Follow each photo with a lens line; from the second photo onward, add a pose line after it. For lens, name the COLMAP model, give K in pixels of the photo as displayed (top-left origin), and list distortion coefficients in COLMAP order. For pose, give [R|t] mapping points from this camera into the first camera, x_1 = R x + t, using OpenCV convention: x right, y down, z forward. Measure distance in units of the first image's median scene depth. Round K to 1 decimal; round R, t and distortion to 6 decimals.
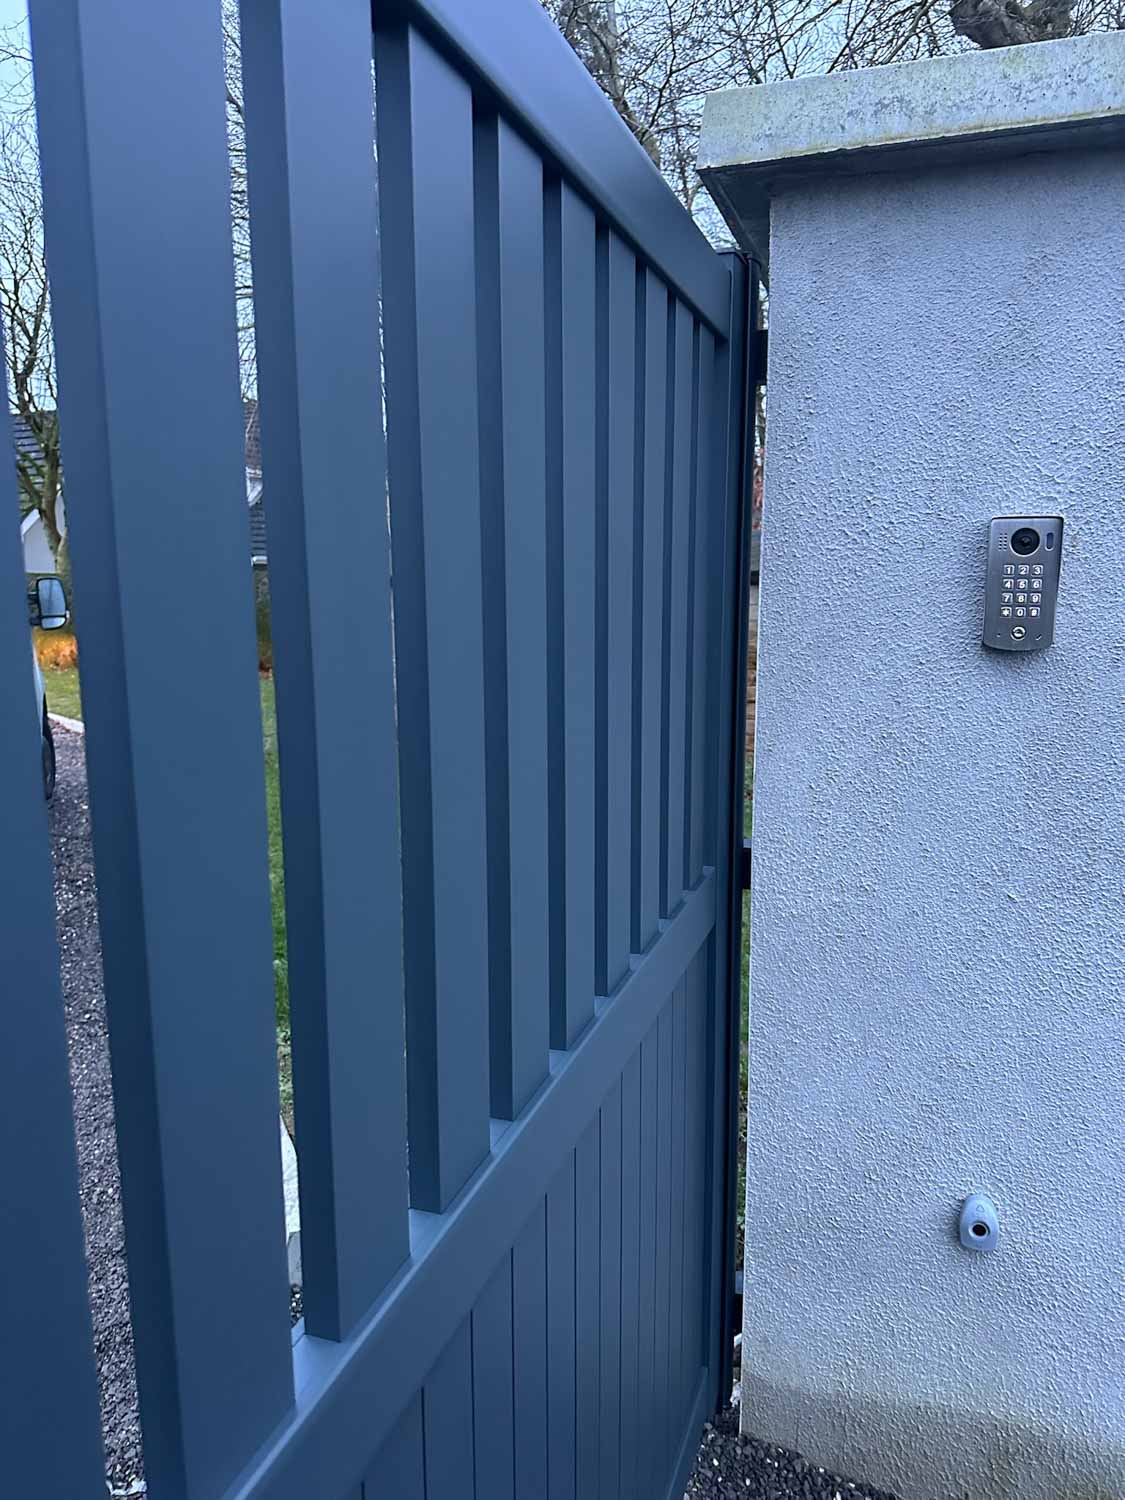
lens RADIAL K [[1050.7, 0, 564.6], [0, 1050.7, 742.5], [0, 0, 1]] dist [0.040375, -0.039872]
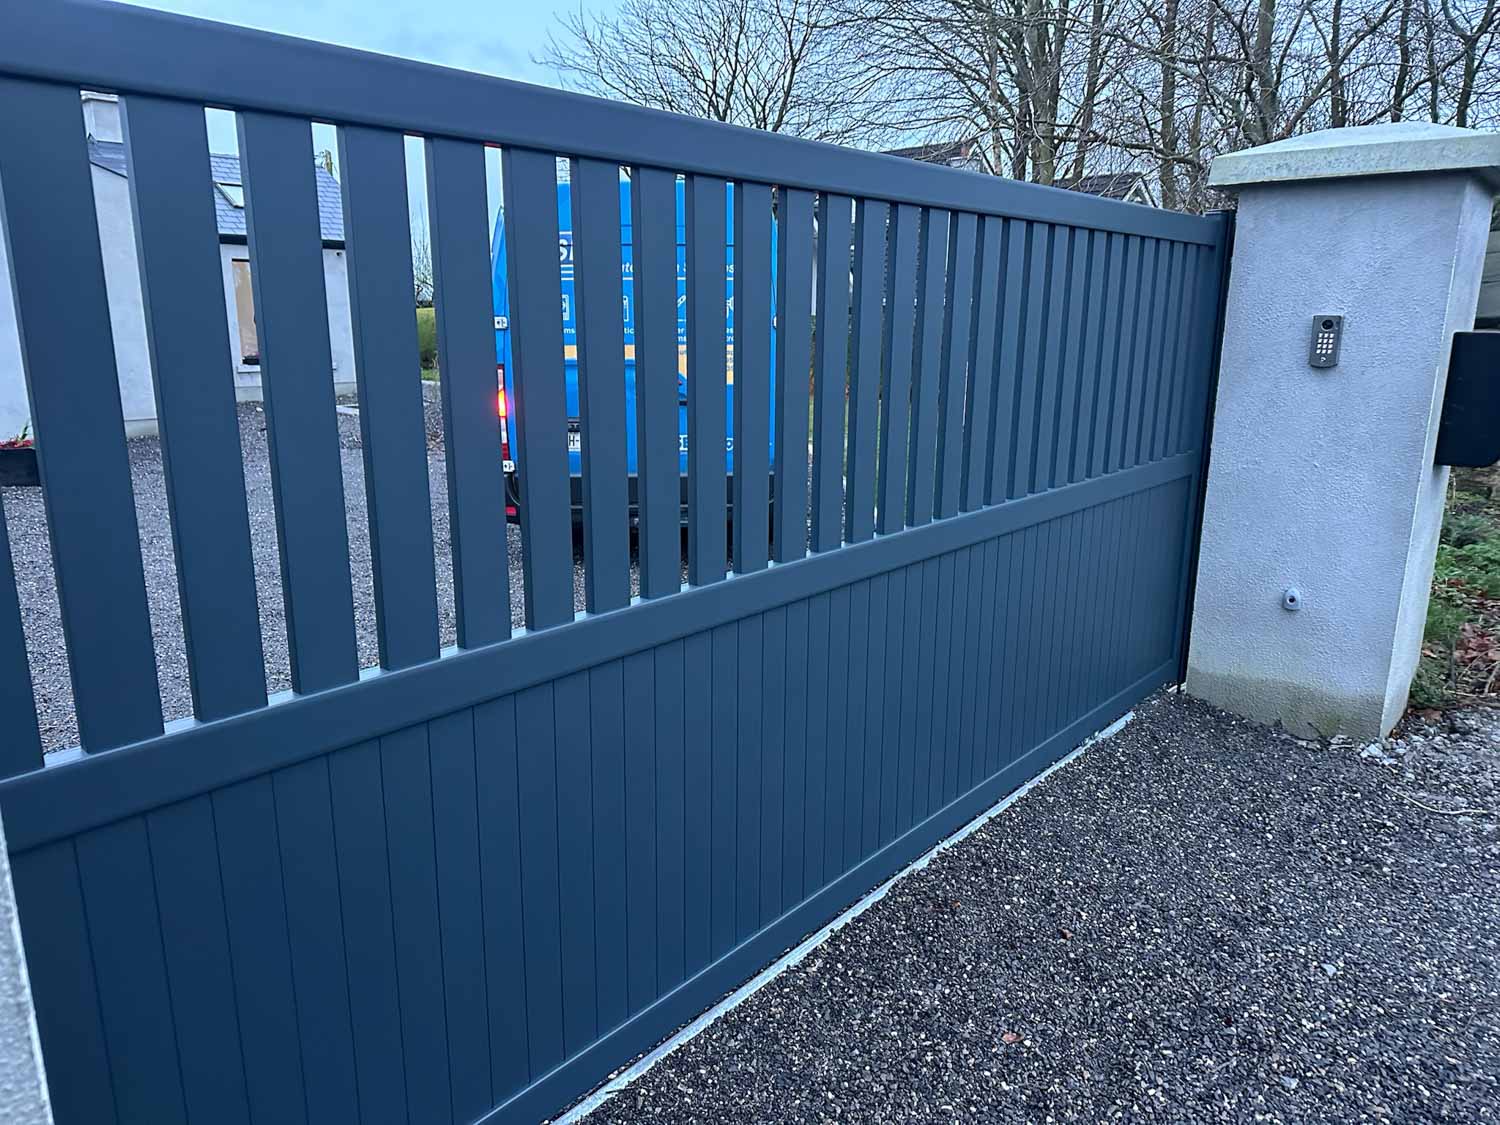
lens RADIAL K [[1050.7, 0, 746.0], [0, 1050.7, 559.1], [0, 0, 1]] dist [0.040375, -0.039872]
pose [[0.929998, 0.094089, -0.355318, 0.077654], [-0.068589, 0.994126, 0.083724, 0.266729], [0.361109, -0.053492, 0.930988, -1.998031]]
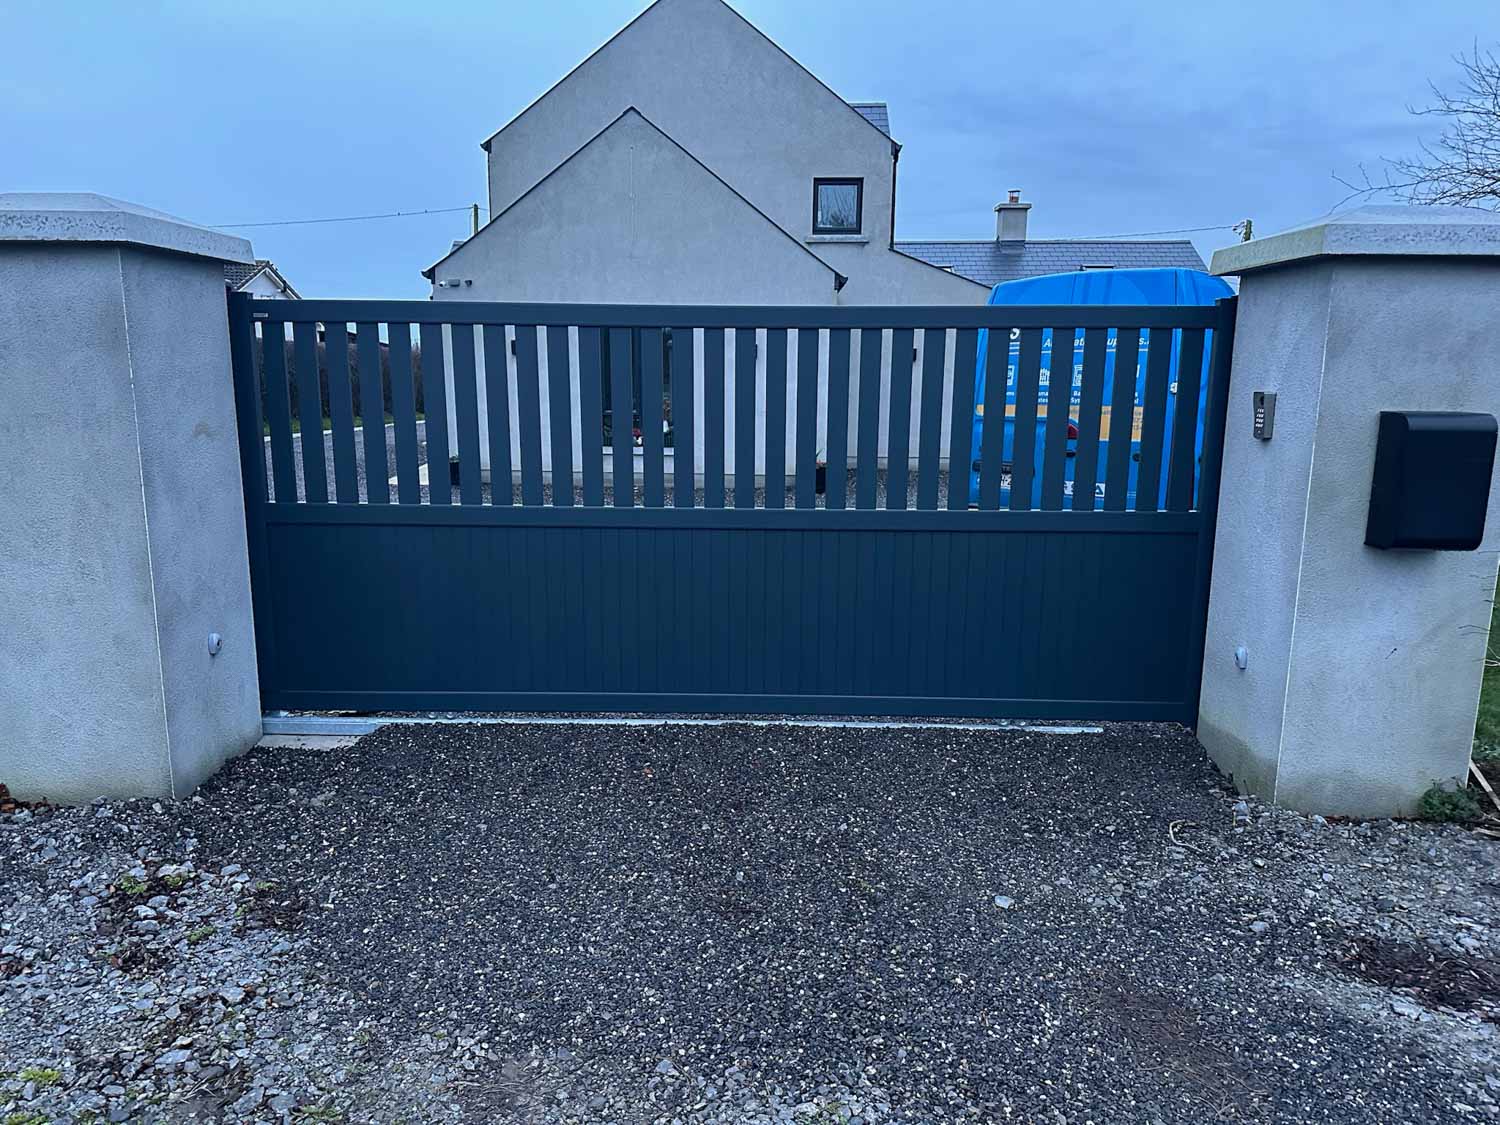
lens RADIAL K [[1050.7, 0, 752.3], [0, 1050.7, 565.0], [0, 0, 1]] dist [0.040375, -0.039872]
pose [[0.313576, 0.184914, -0.931384, 2.690741], [-0.162610, 0.976824, 0.139189, 0.069005], [0.935536, 0.107807, 0.336377, -1.173810]]
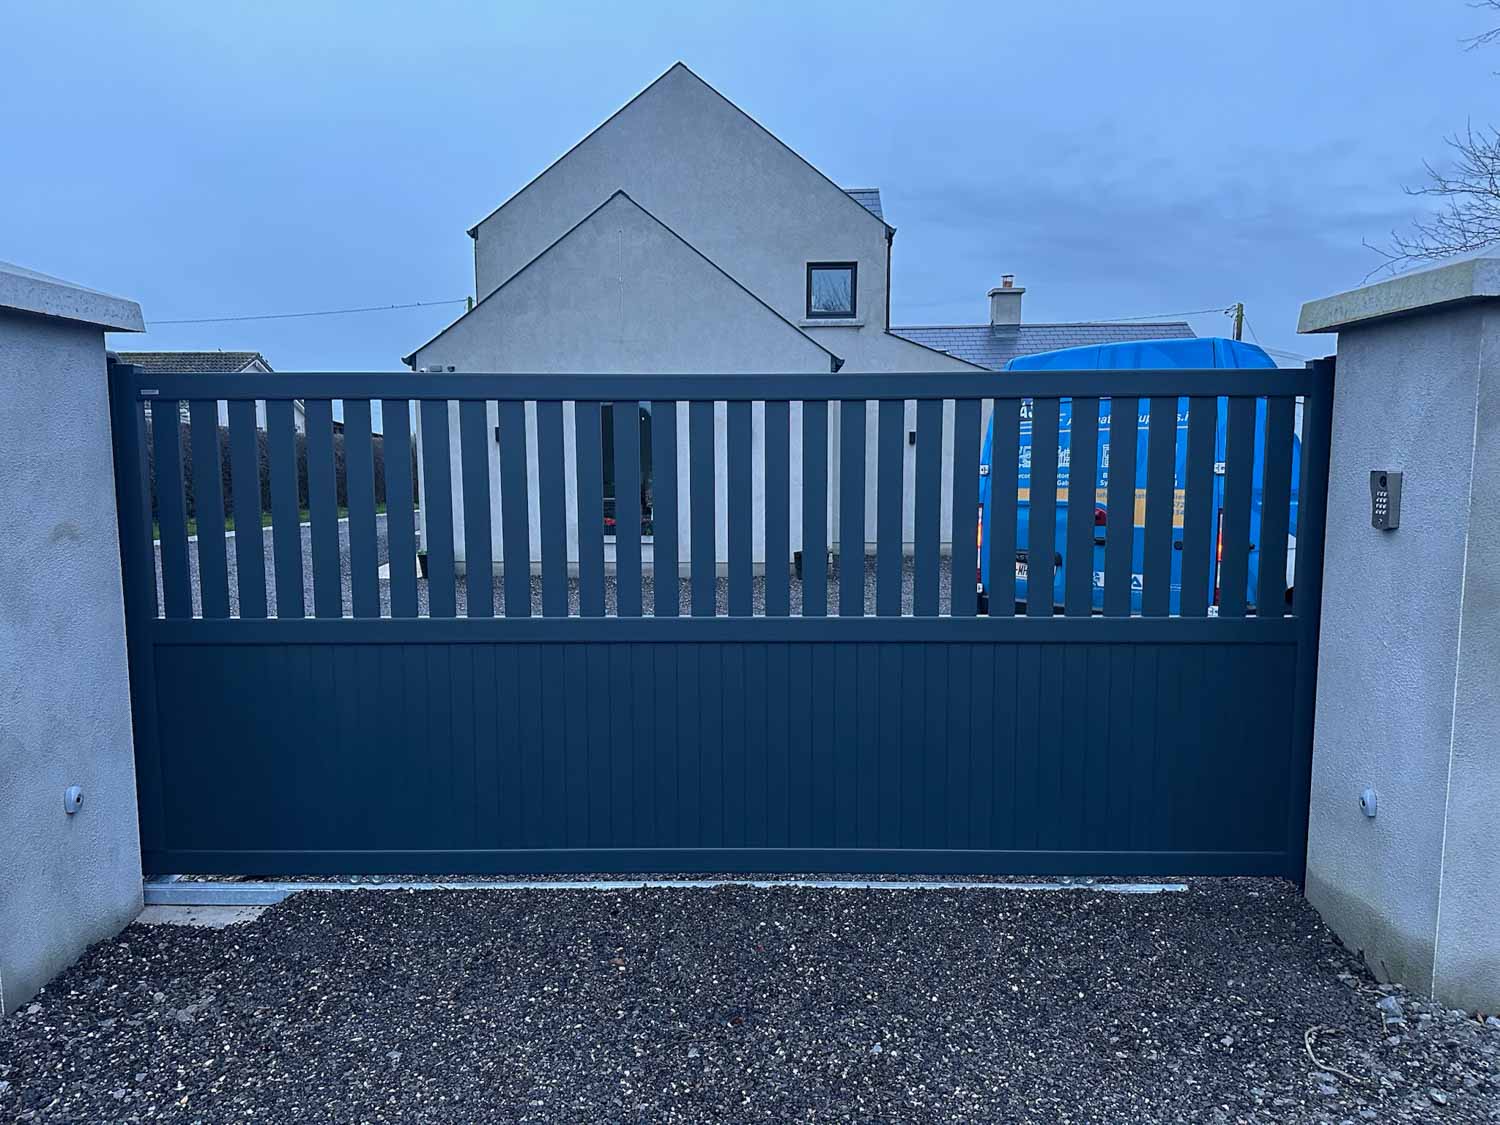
lens RADIAL K [[1050.7, 0, 758.6], [0, 1050.7, 560.2], [0, 0, 1]] dist [0.040375, -0.039872]
pose [[0.324515, 0.101685, -0.940399, 2.132212], [-0.151728, 0.986926, 0.054358, 0.058358], [0.933632, 0.125045, 0.335701, -0.992605]]
